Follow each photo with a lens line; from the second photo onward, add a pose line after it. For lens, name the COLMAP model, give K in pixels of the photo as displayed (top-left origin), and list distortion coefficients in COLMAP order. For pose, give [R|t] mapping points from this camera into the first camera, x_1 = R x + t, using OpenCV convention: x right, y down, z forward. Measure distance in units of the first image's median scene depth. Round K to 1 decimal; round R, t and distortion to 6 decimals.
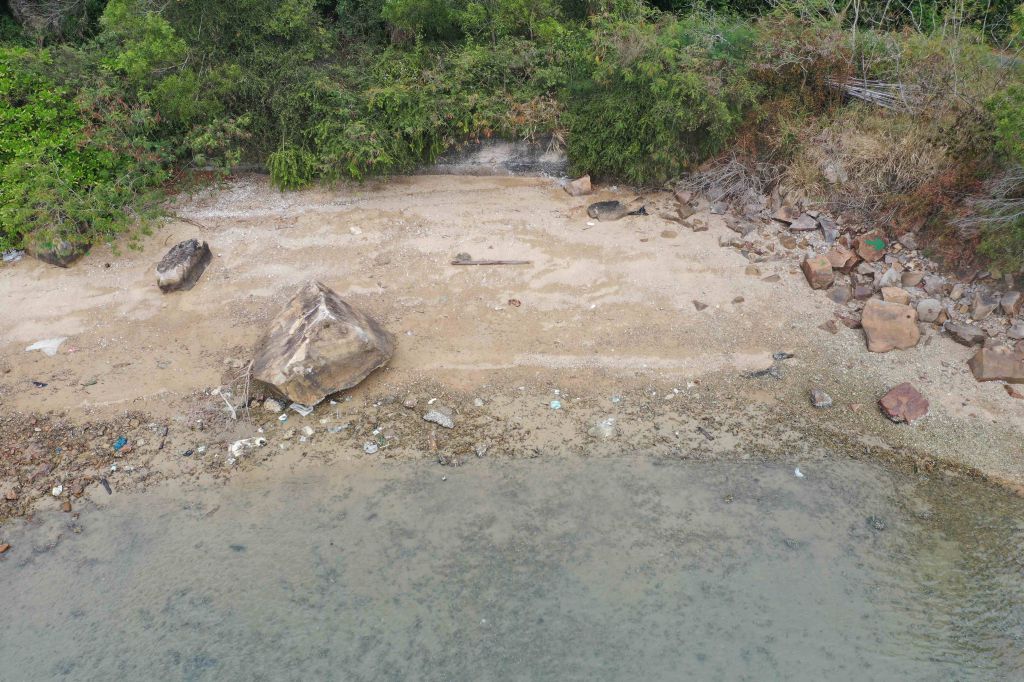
lens RADIAL K [[819.5, 0, 508.4], [0, 819.5, 342.3], [0, 0, 1]] dist [-0.004954, 0.003044]
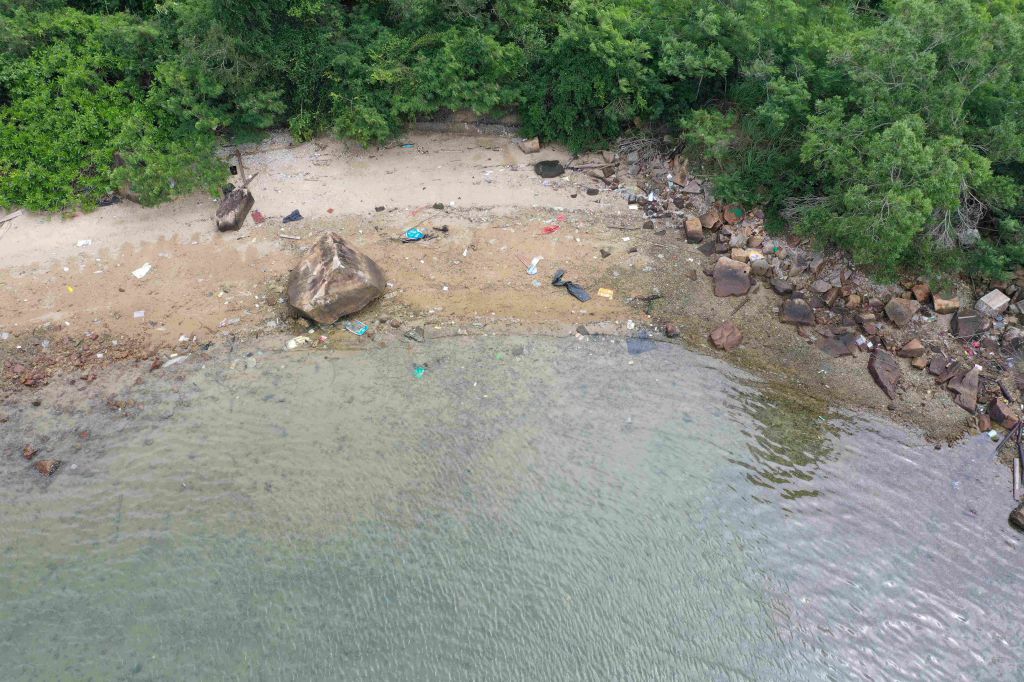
lens RADIAL K [[819.5, 0, 509.5], [0, 819.5, 348.7], [0, 0, 1]] dist [-0.004954, 0.003044]
pose [[0.999450, 0.030600, -0.012776, 0.096167], [-0.026991, 0.974526, 0.222647, -0.198667], [0.019264, -0.222179, 0.974816, -0.411378]]
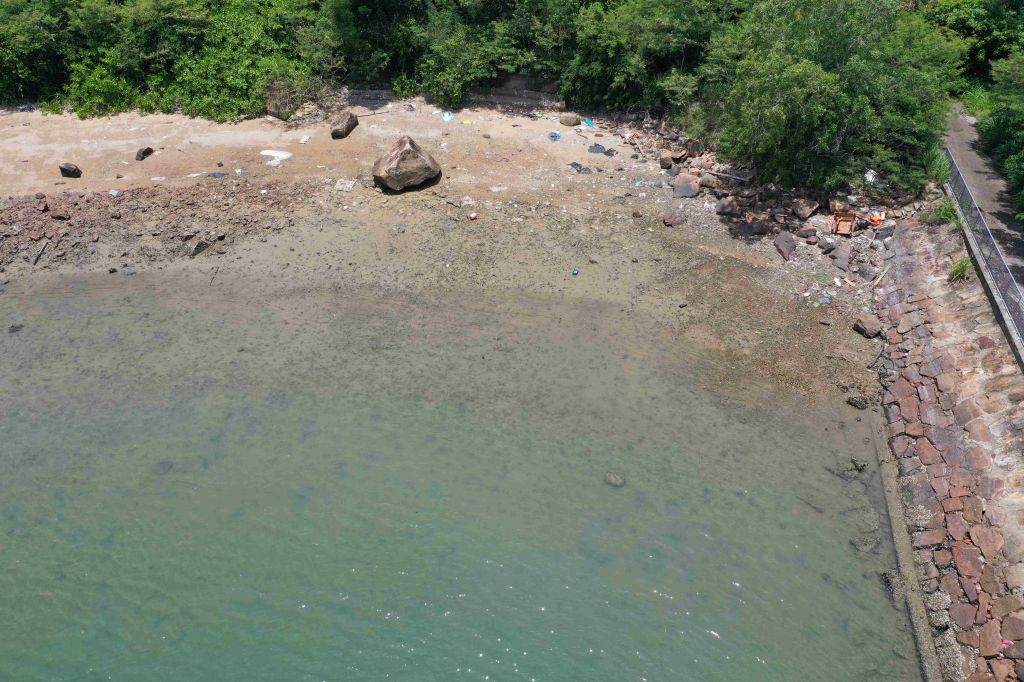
lens RADIAL K [[819.5, 0, 512.7], [0, 819.5, 343.0], [0, 0, 1]] dist [-0.004954, 0.003044]
pose [[0.982862, 0.131267, -0.129428, 0.344865], [-0.124741, 0.990531, 0.057335, 0.280368], [0.135729, -0.040208, 0.989930, -0.974939]]
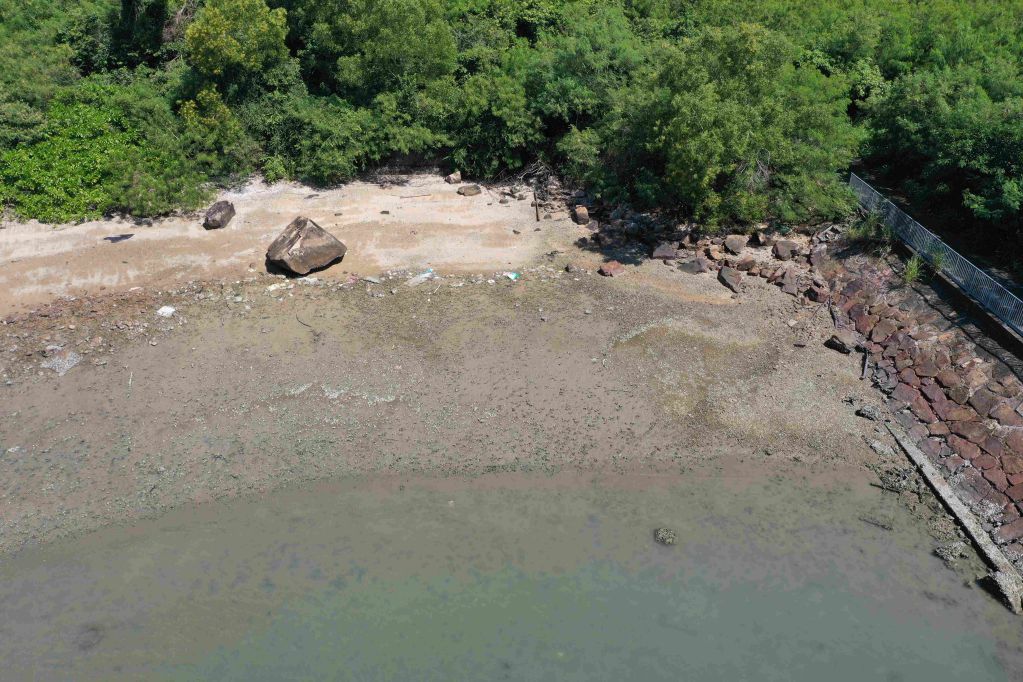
lens RADIAL K [[818.7, 0, 517.1], [0, 818.7, 338.1], [0, 0, 1]] dist [-0.004954, 0.003044]
pose [[0.994953, -0.014205, 0.099327, 0.052283], [0.025159, 0.993623, -0.109915, 0.397736], [-0.097132, 0.111859, 0.988966, -0.790707]]
